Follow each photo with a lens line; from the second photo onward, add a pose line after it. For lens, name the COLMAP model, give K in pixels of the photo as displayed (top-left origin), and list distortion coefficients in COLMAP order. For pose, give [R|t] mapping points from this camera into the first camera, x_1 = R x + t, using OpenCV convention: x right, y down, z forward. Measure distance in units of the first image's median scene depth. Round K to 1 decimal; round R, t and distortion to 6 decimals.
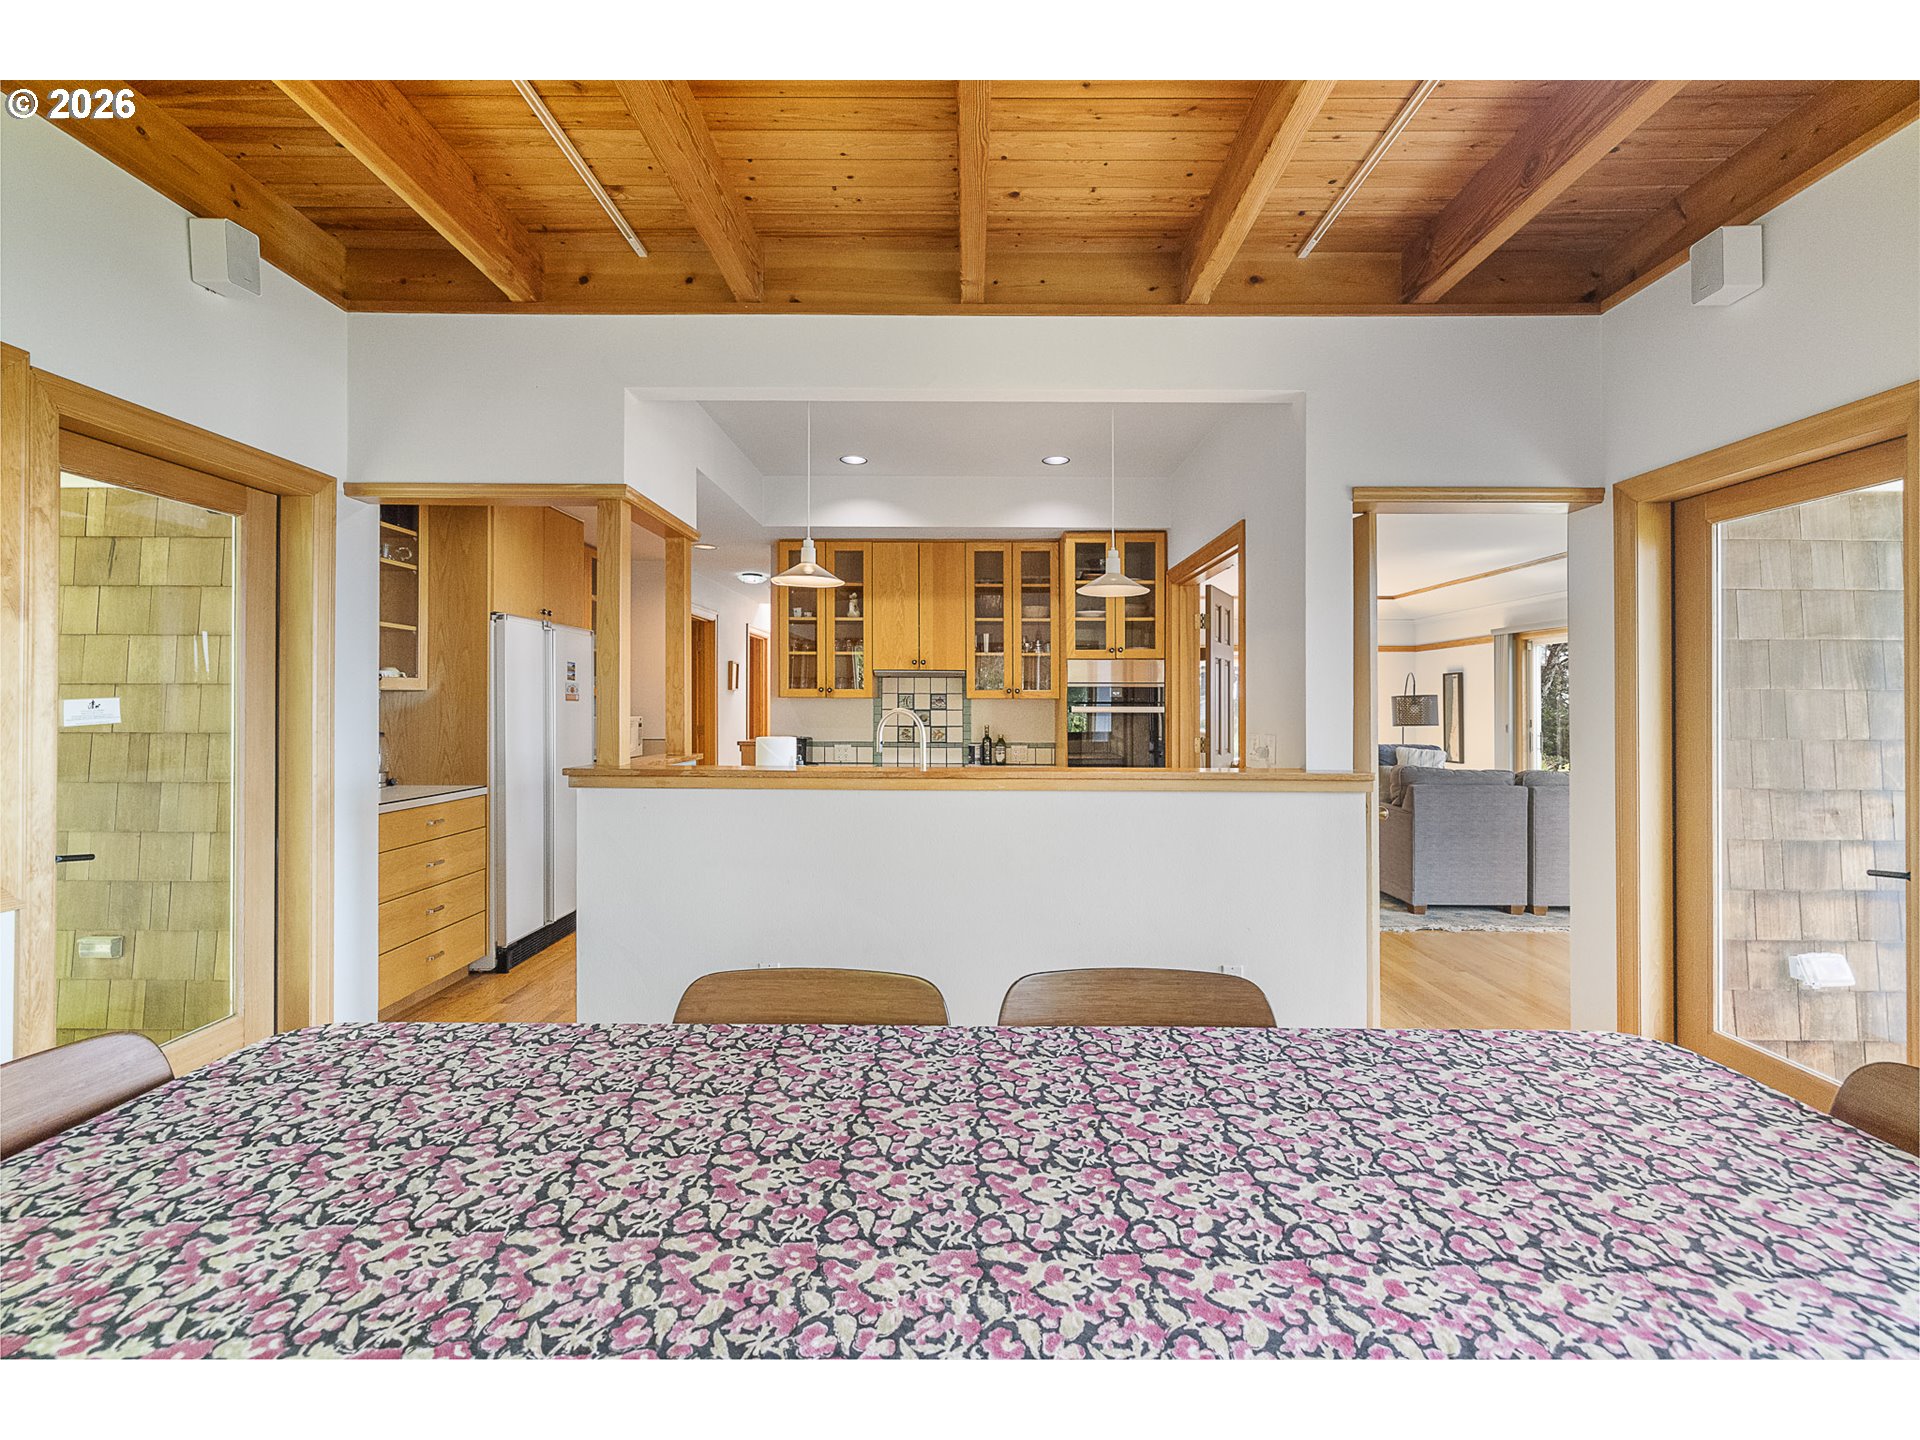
lens RADIAL K [[804.1, 0, 957.5], [0, 804.1, 707.5], [0, 0, 1]] dist [0.000843, 0.000206]
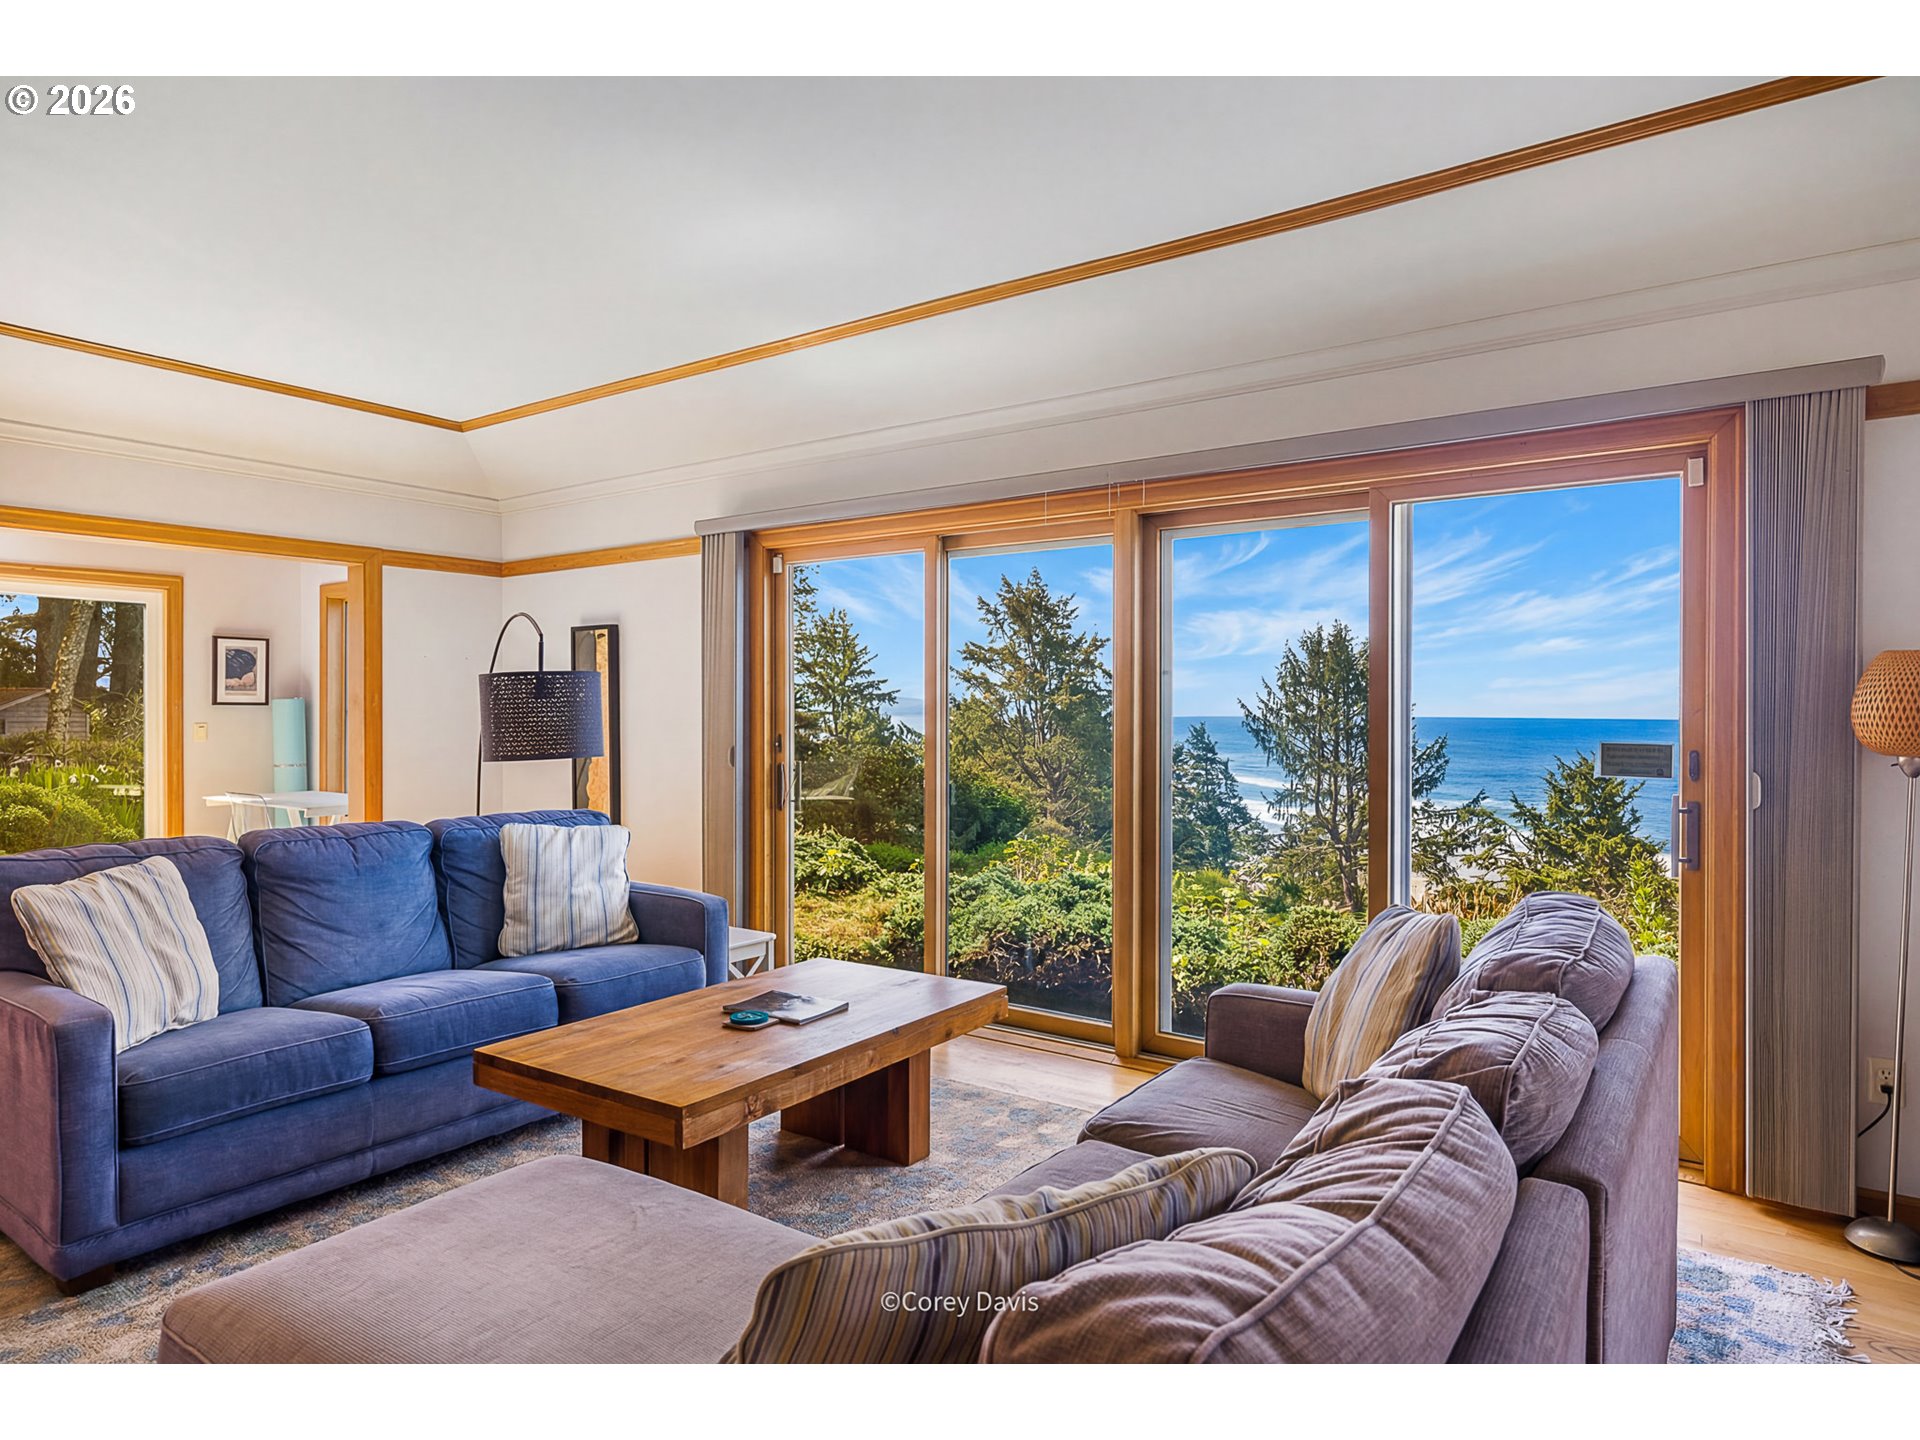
lens RADIAL K [[1141.3, 0, 962.3], [0, 1141.3, 695.8], [0, 0, 1]] dist [-0.005461, 0.000387]
pose [[0.562393, 0.006185, 0.826847, 0.256609], [0.007576, 0.999892, -0.012633, 0.002479], [-0.826835, 0.013369, 0.562285, 0.559944]]
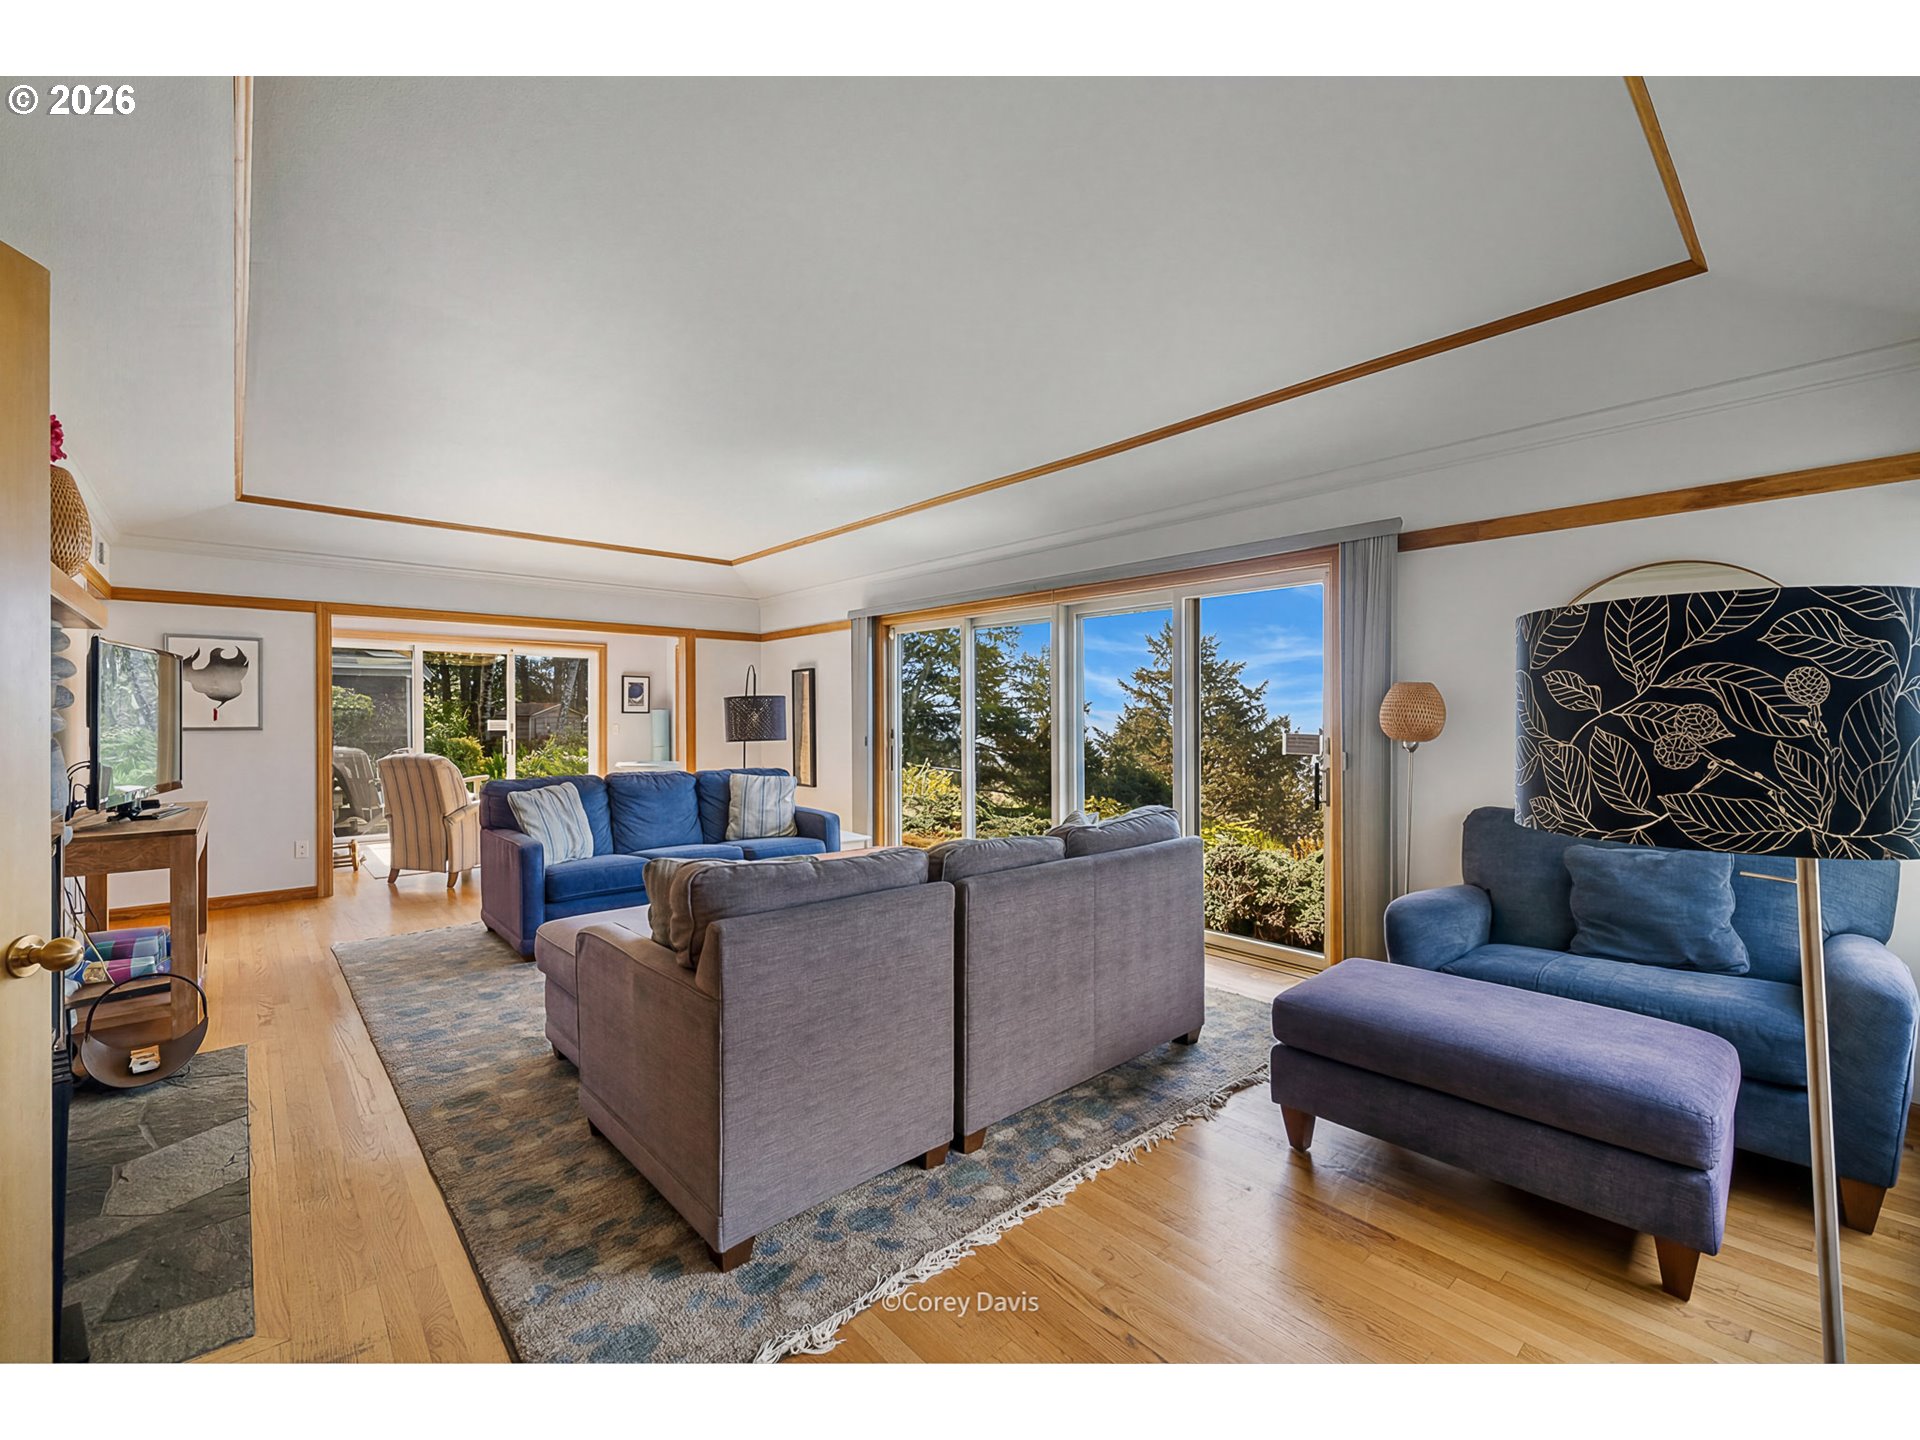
lens RADIAL K [[804.1, 0, 957.5], [0, 804.1, 707.5], [0, 0, 1]] dist [0.000843, 0.000206]
pose [[0.733858, 0.005423, 0.679281, 0.231975], [0.004518, 0.999907, -0.012863, 0.003745], [-0.679288, 0.012508, 0.733765, 0.385776]]
